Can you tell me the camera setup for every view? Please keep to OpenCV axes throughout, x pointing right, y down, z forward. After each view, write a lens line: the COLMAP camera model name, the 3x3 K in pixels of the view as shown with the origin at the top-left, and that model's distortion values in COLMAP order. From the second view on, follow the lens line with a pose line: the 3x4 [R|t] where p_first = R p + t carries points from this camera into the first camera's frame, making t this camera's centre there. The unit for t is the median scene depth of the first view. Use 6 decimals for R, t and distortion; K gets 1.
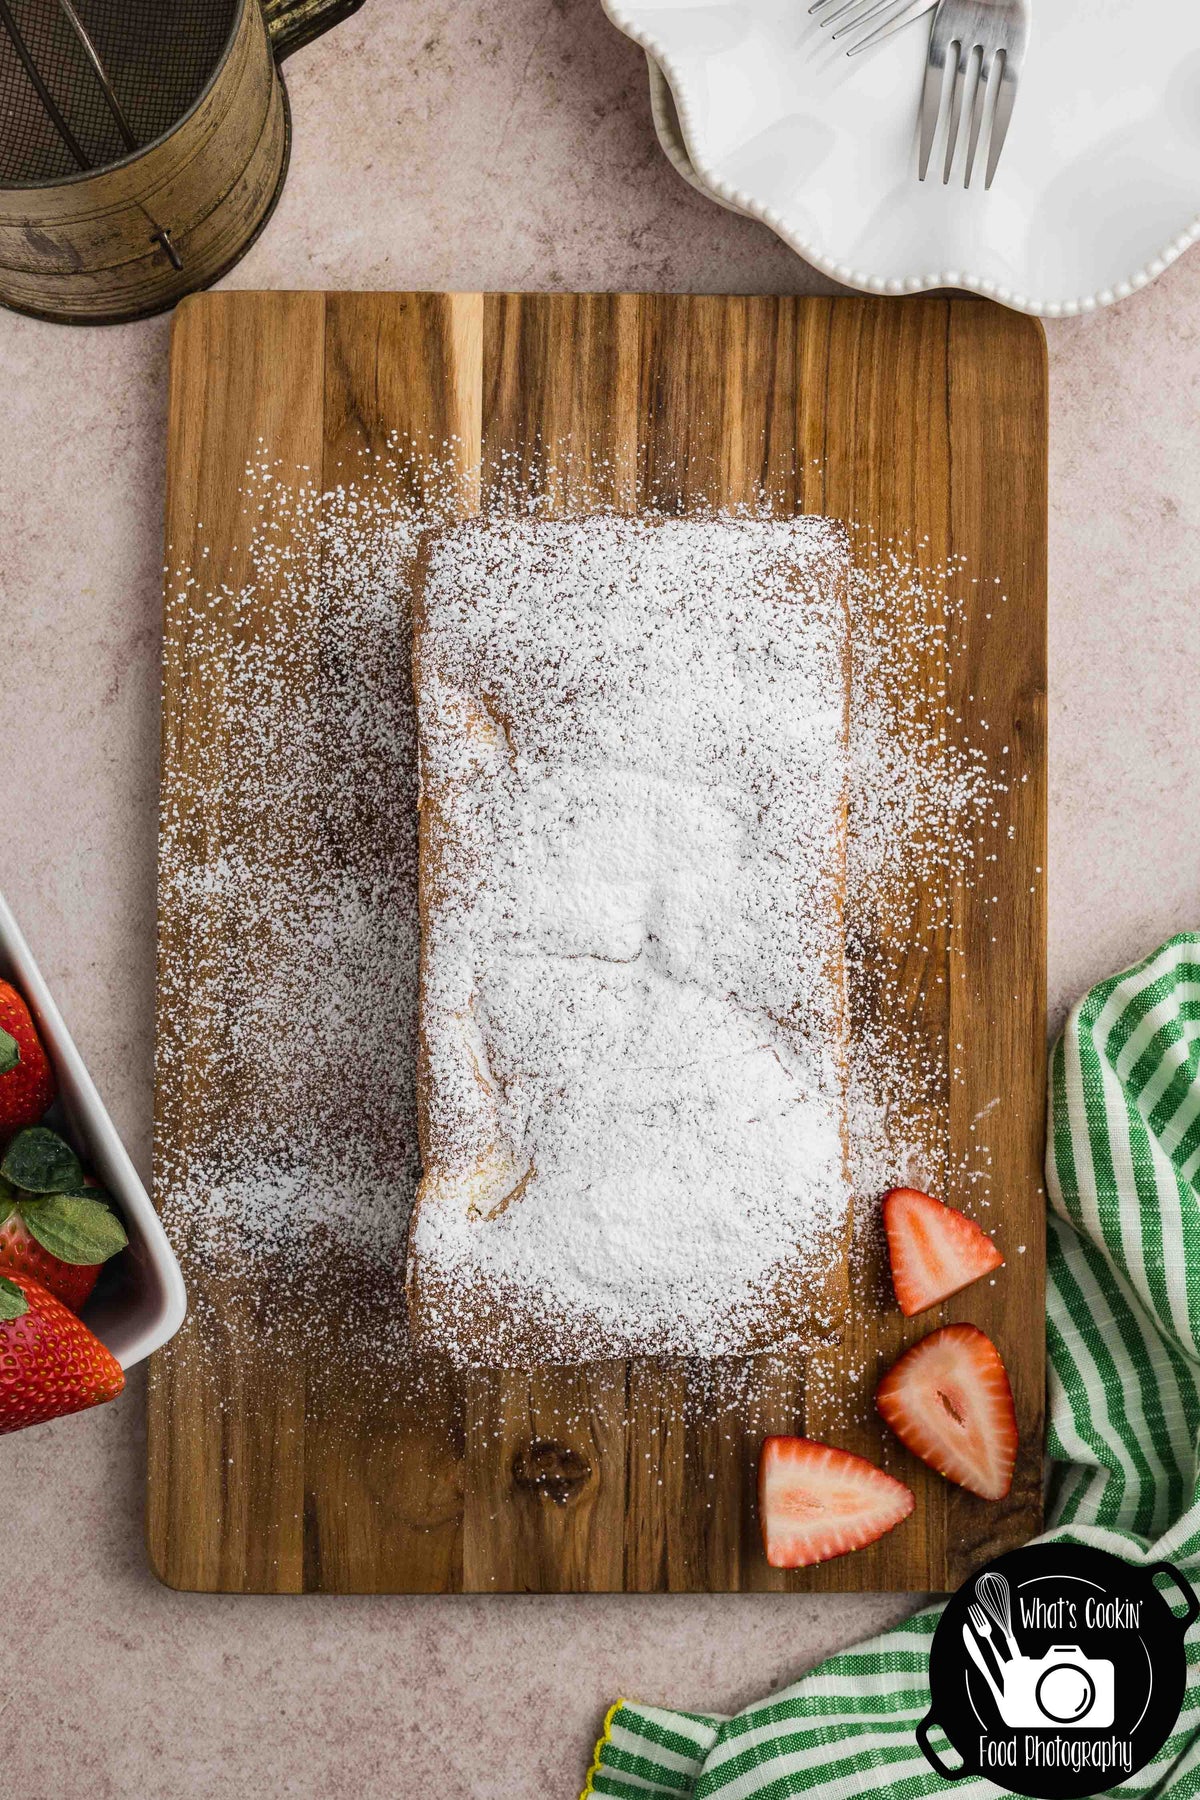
lens RADIAL K [[3150.7, 0, 673.0], [0, 3150.7, 865.6], [0, 0, 1]] dist [0.035697, -0.220028]
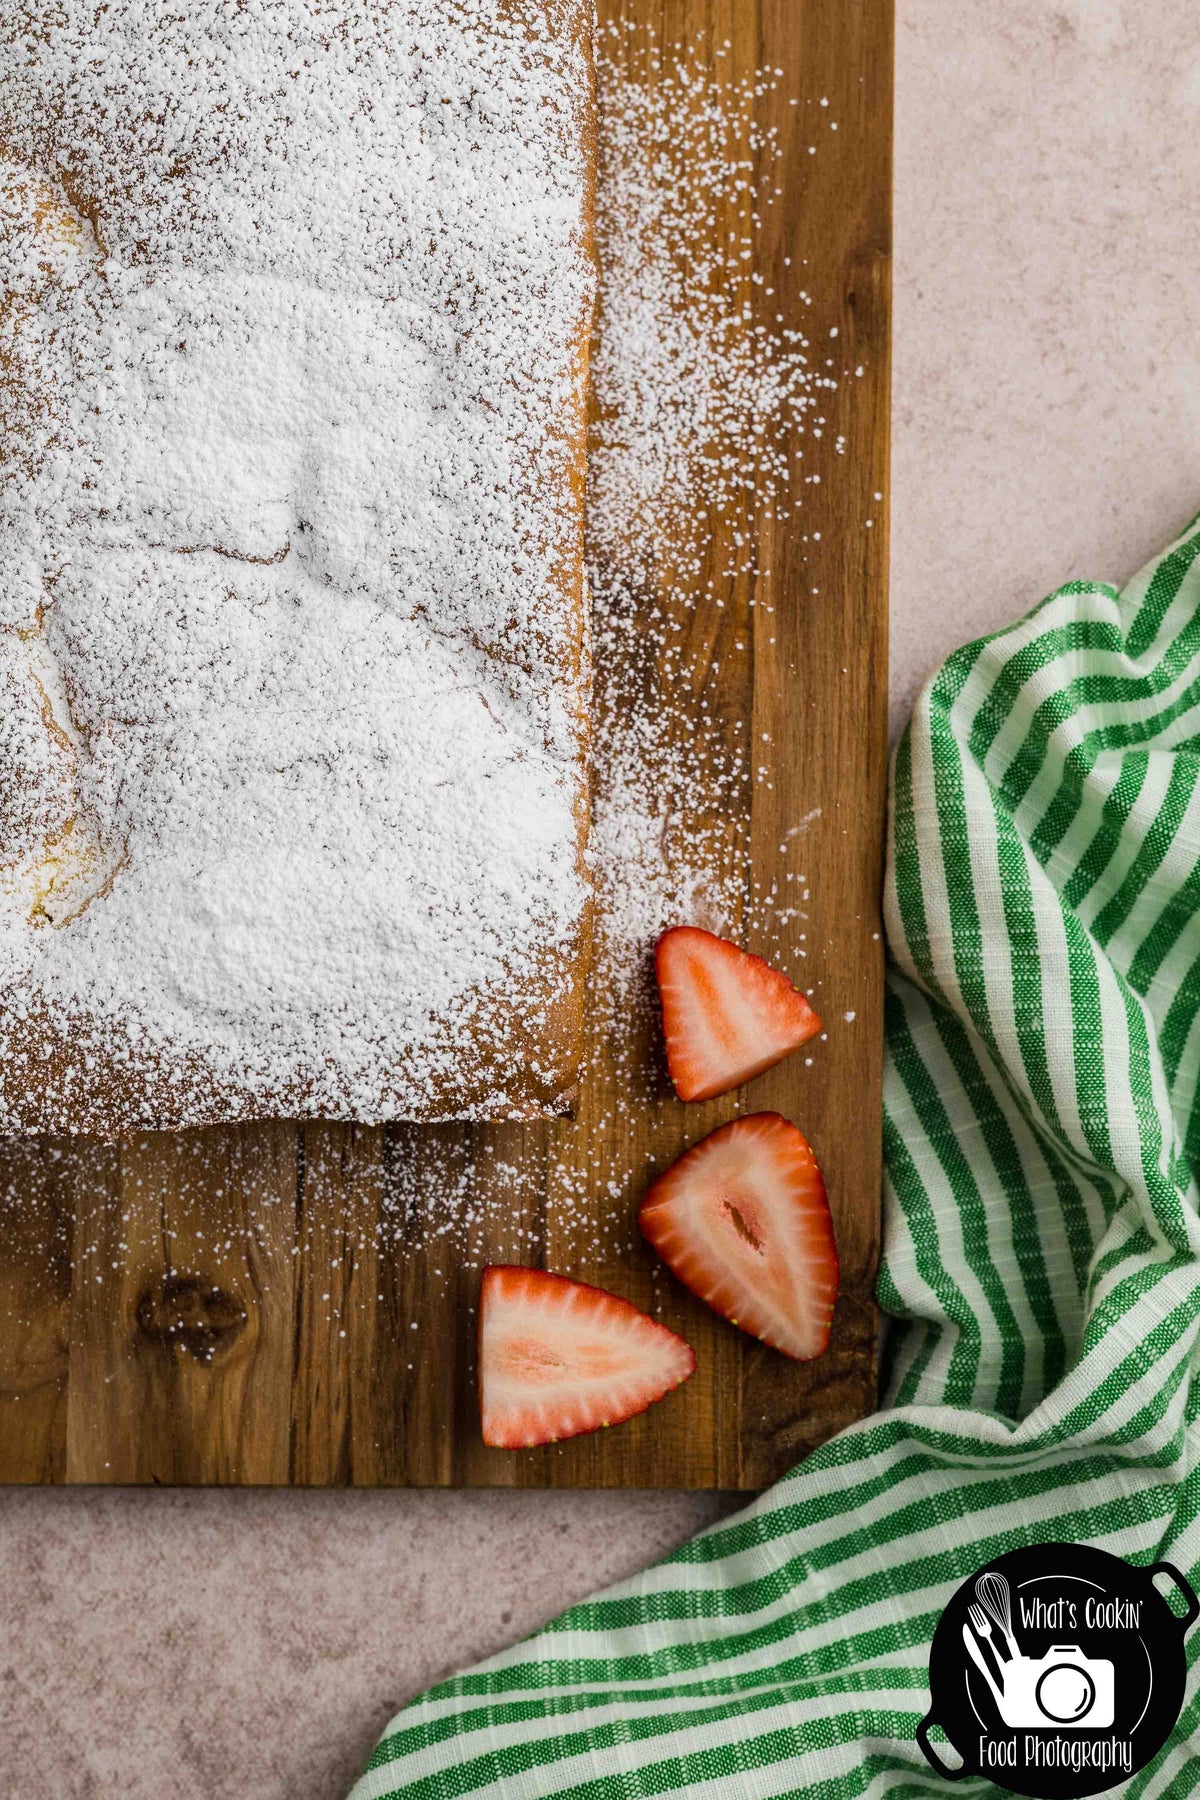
lens RADIAL K [[3145.6, 0, 600.0], [0, 3145.6, 900.0], [0, 0, 1]] dist [-0.010349, 0.131734]
pose [[0.999976, 0.005991, -0.003352, 0.055718], [-0.005986, 0.999981, 0.001487, 0.094240], [0.003361, -0.001467, 0.999993, 0.280440]]
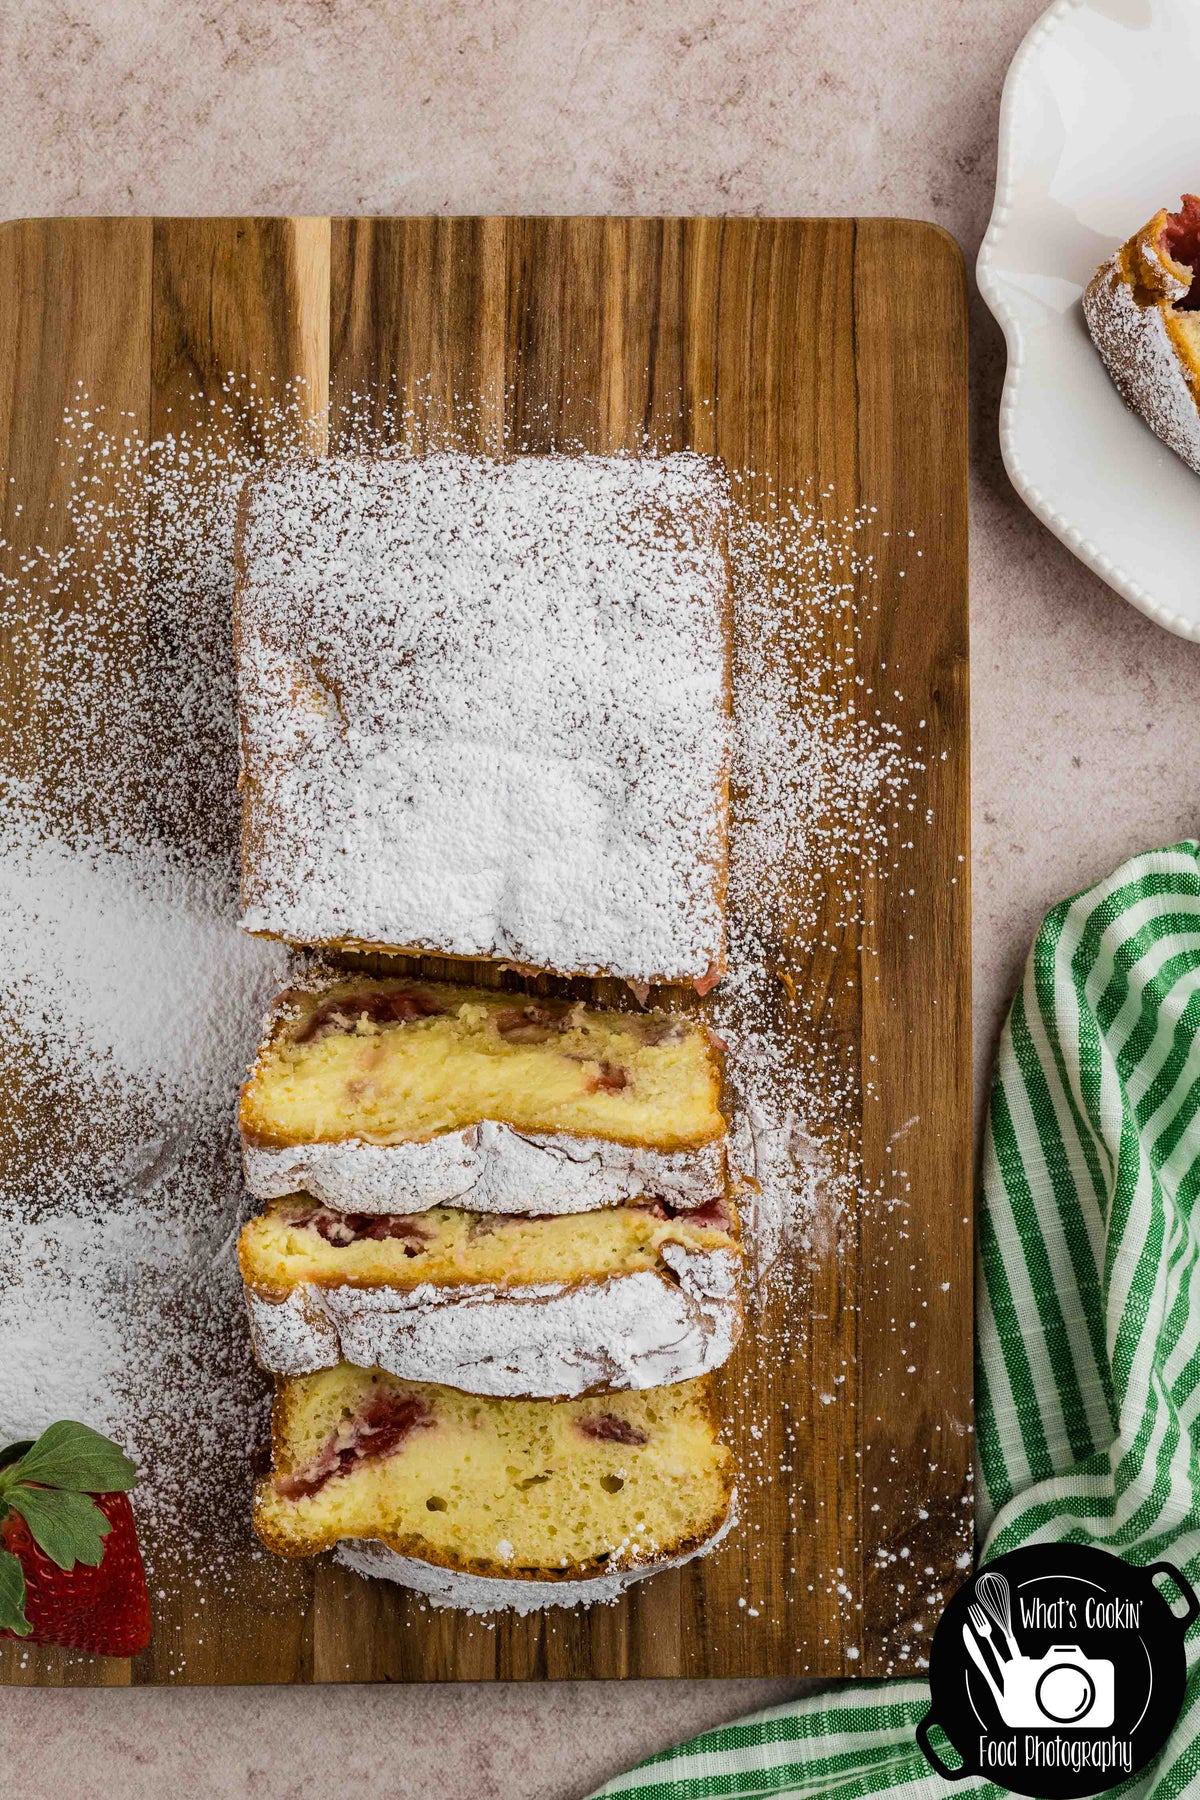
lens RADIAL K [[3150.7, 0, 673.0], [0, 3150.7, 865.6], [0, 0, 1]] dist [0.035697, -0.220028]
pose [[0.999920, -0.010269, -0.007341, 0.041919], [0.010166, 0.999852, -0.013869, 0.015044], [0.007482, 0.013793, 0.999877, 0.114069]]
